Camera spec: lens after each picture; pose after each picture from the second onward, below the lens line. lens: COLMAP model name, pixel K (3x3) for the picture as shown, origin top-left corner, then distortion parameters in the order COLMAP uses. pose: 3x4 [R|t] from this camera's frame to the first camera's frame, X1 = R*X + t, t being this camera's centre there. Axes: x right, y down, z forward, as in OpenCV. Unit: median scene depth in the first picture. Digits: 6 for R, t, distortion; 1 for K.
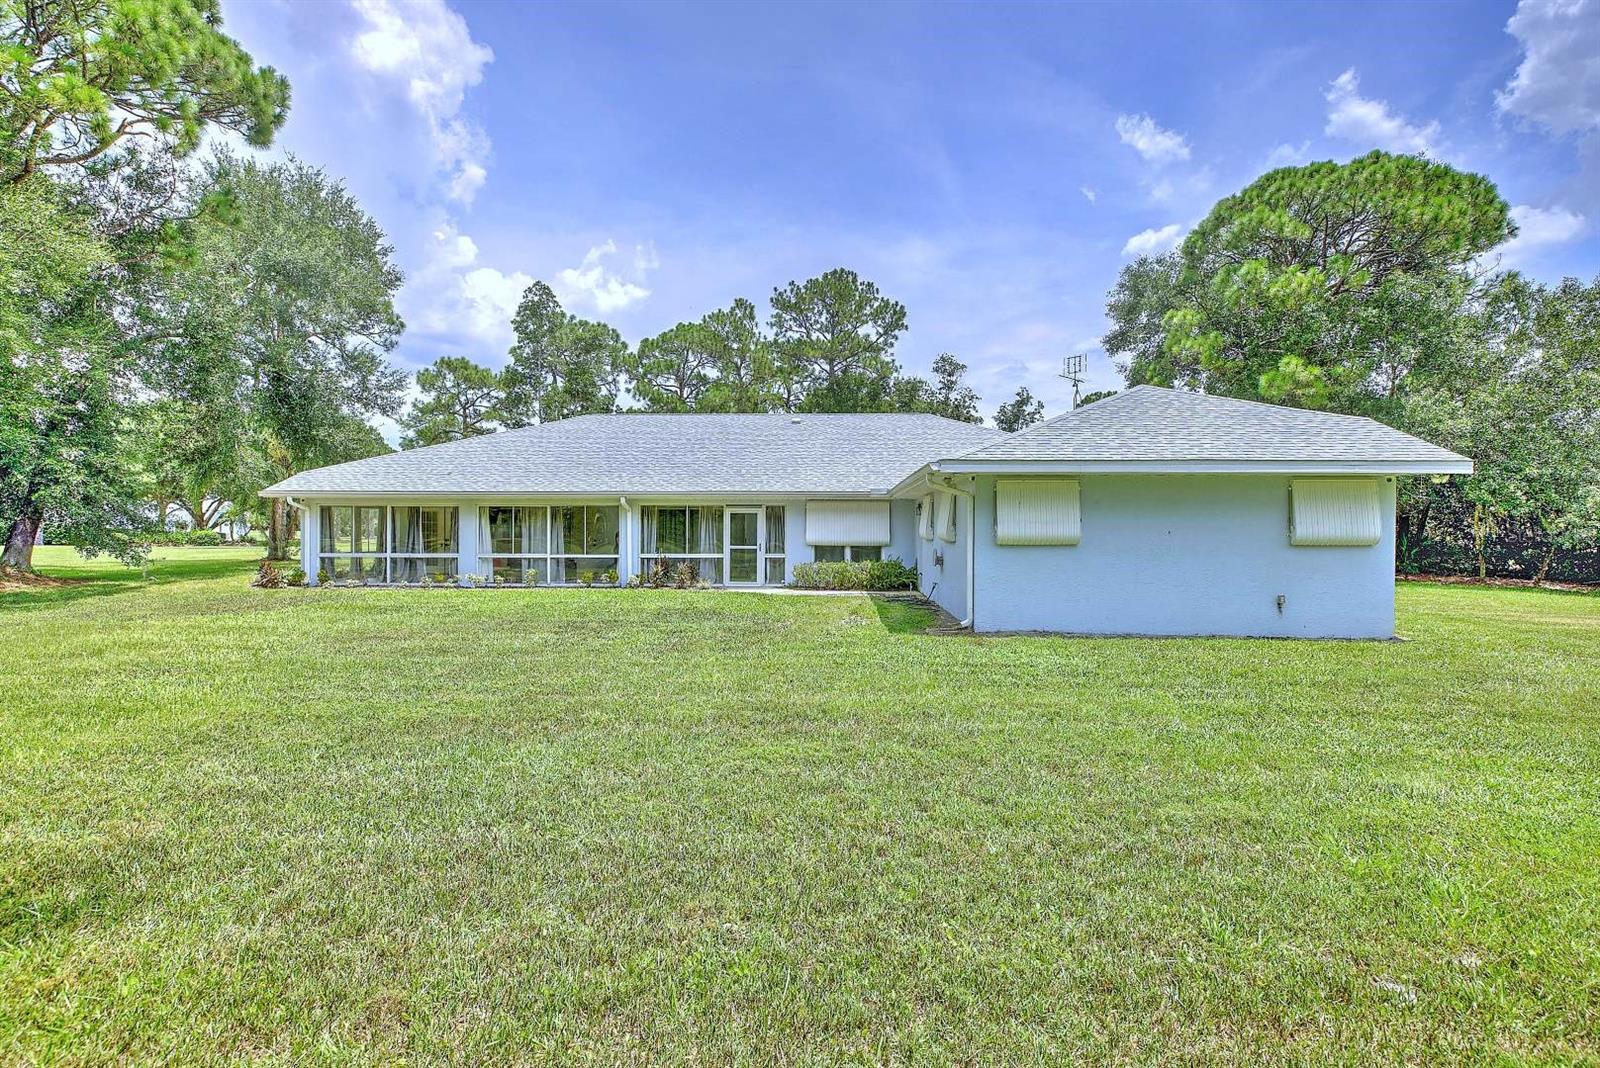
lens RADIAL K [[737.2, 0, 800.0], [0, 737.2, 534.0], [0, 0, 1]] dist [-0.003036, -0.000487]
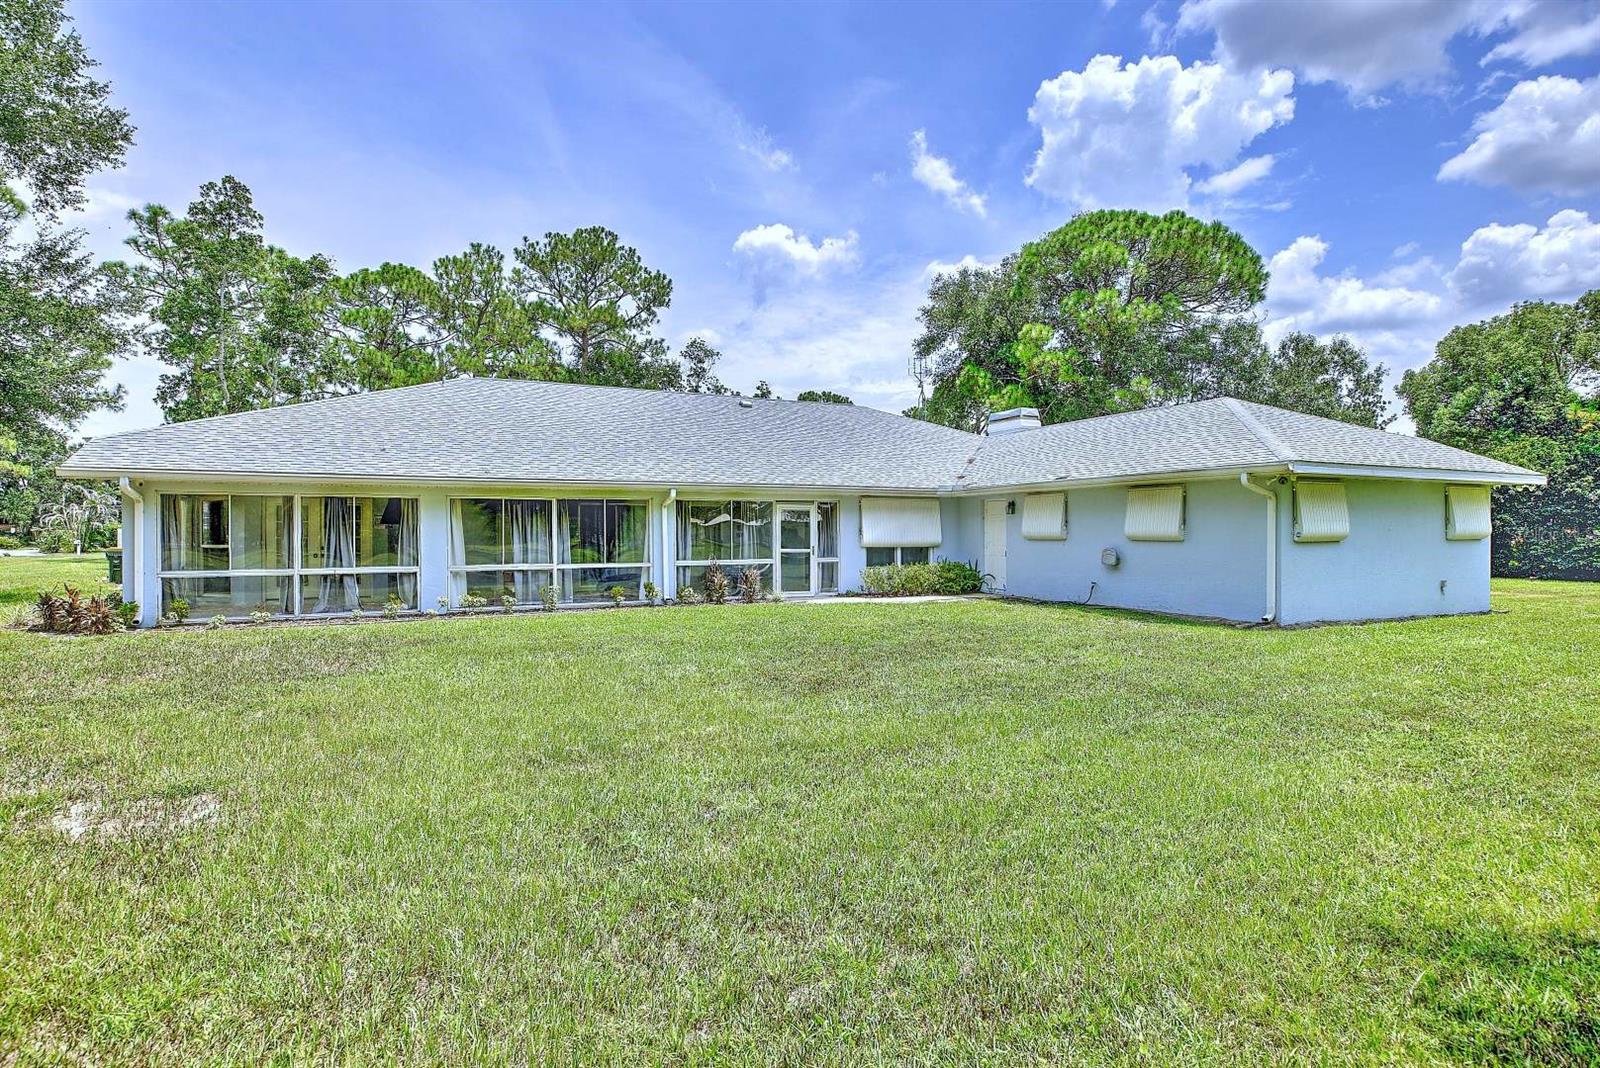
lens RADIAL K [[814.4, 0, 800.0], [0, 814.4, 534.0], [0, 0, 1]] dist [-0.013470, 0.001380]
pose [[0.887083, -0.005567, 0.461576, -0.499439], [0.007235, 0.999972, -0.001844, 0.000469], [-0.461553, 0.004975, 0.887099, 0.163950]]
